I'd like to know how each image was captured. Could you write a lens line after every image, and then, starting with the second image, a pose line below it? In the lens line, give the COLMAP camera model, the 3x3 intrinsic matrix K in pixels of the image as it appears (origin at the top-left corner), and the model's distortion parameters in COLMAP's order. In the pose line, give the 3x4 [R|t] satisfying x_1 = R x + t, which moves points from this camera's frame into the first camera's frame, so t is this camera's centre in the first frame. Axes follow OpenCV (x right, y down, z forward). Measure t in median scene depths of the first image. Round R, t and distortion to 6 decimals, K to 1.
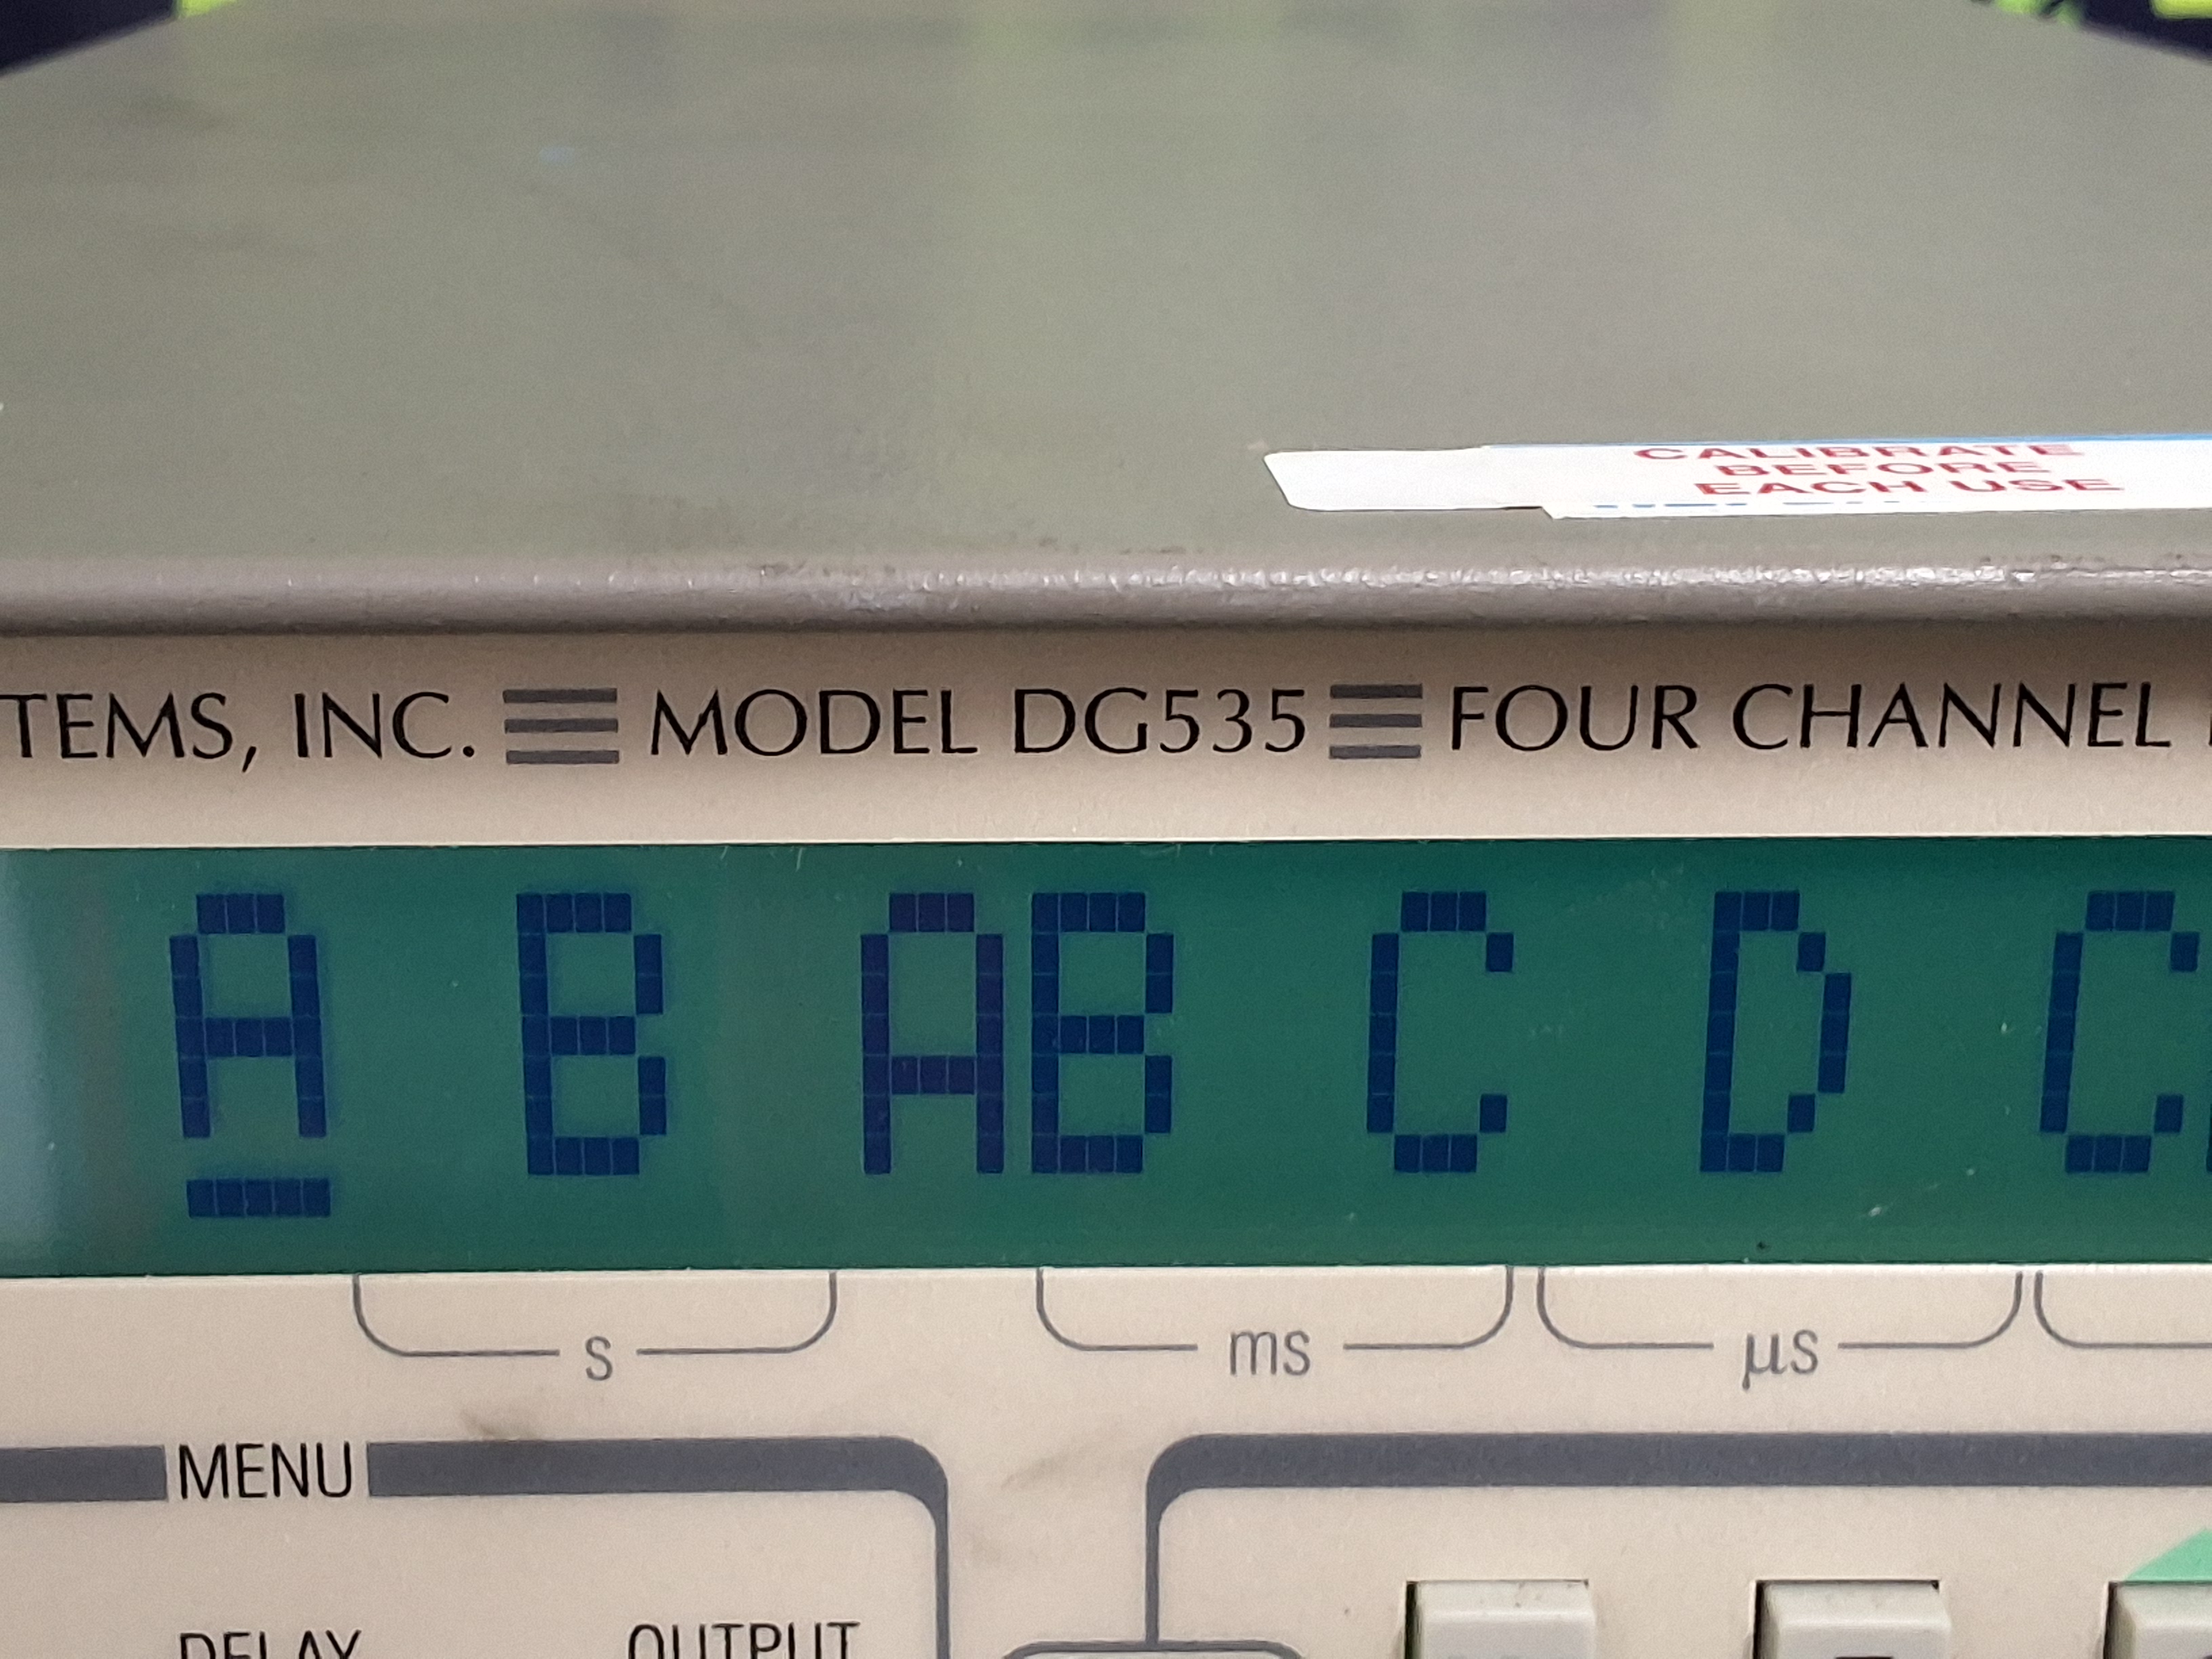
lens RADIAL K [[3552.3, 0, 1073.3], [0, 3552.3, 817.2], [0, 0, 1]] dist [0.098990, 0.000000]
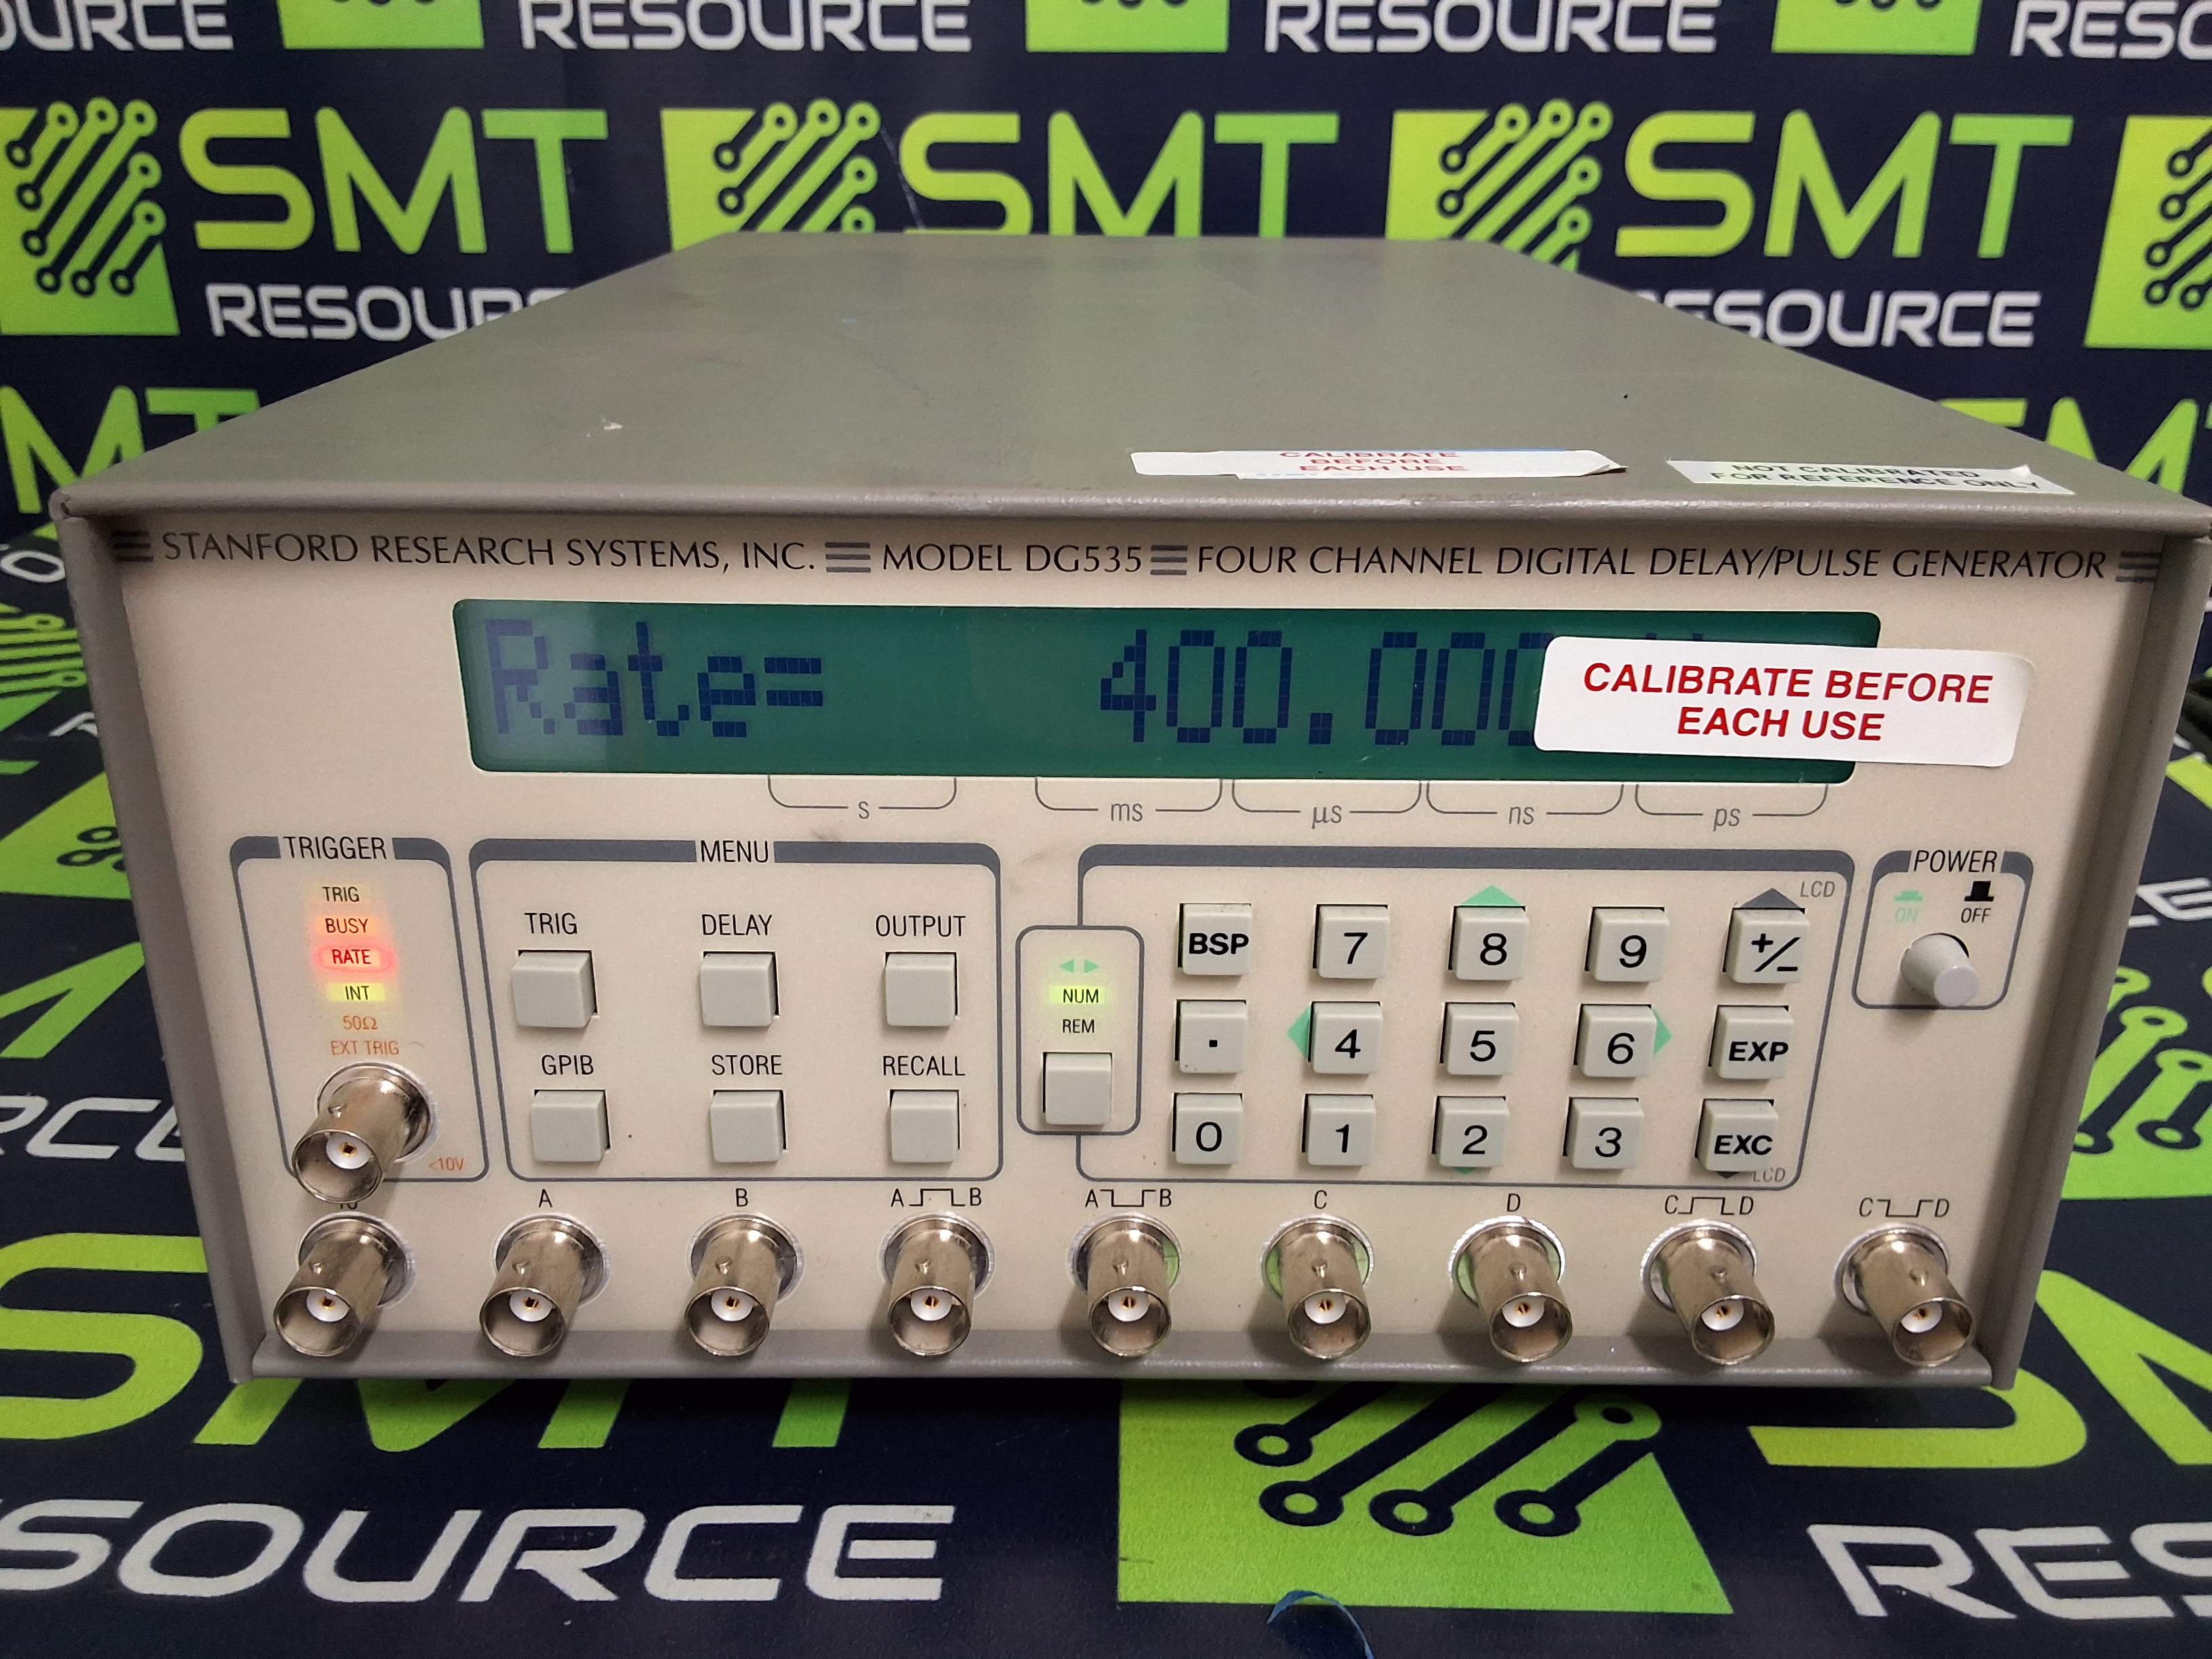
lens RADIAL K [[1767.5, 0, 1096.2], [0, 1767.5, 817.0], [0, 0, 1]] dist [0.113907, -0.171303]
pose [[0.999874, 0.013671, -0.008129, 0.043991], [-0.012887, 0.995875, 0.089820, 0.040936], [0.009323, -0.089703, 0.995925, -0.264090]]
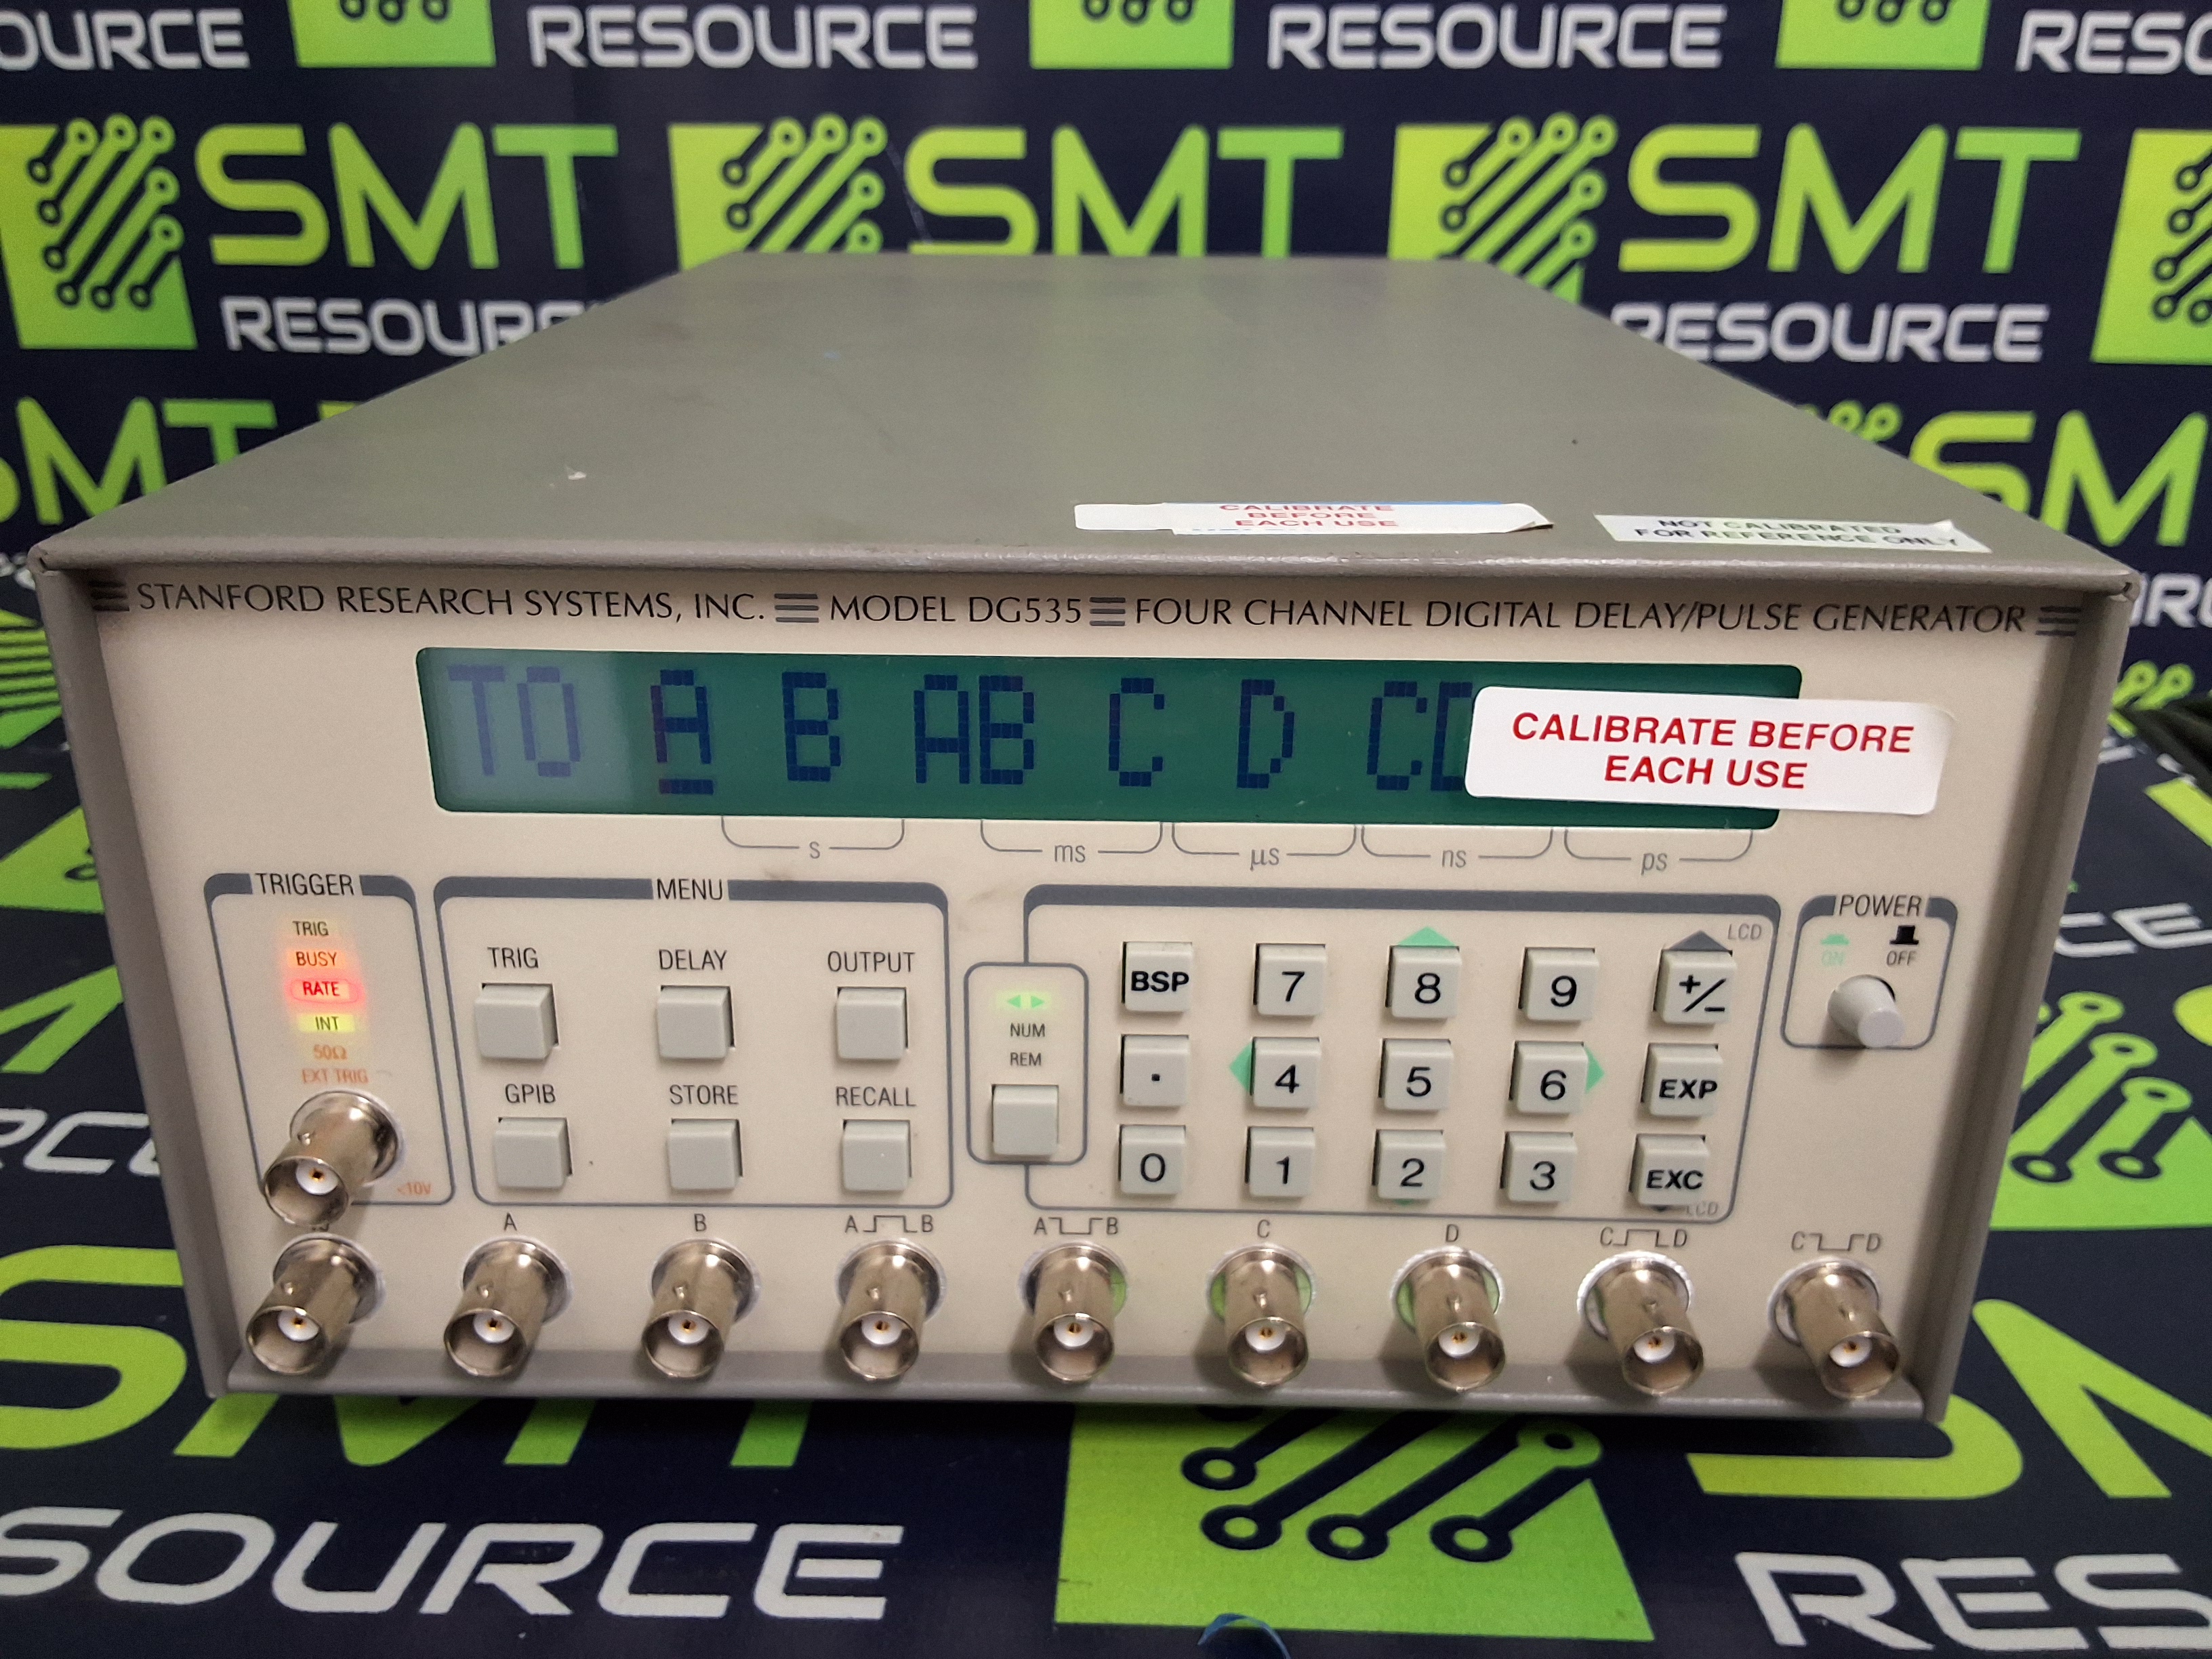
lens RADIAL K [[1767.5, 0, 1097.8], [0, 1767.5, 821.9], [0, 0, 1]] dist [0.113907, -0.171303]
pose [[0.999543, 0.018908, -0.023583, 0.106695], [-0.016572, 0.995283, 0.095589, 0.002467], [0.025279, -0.095155, 0.995141, -0.295722]]
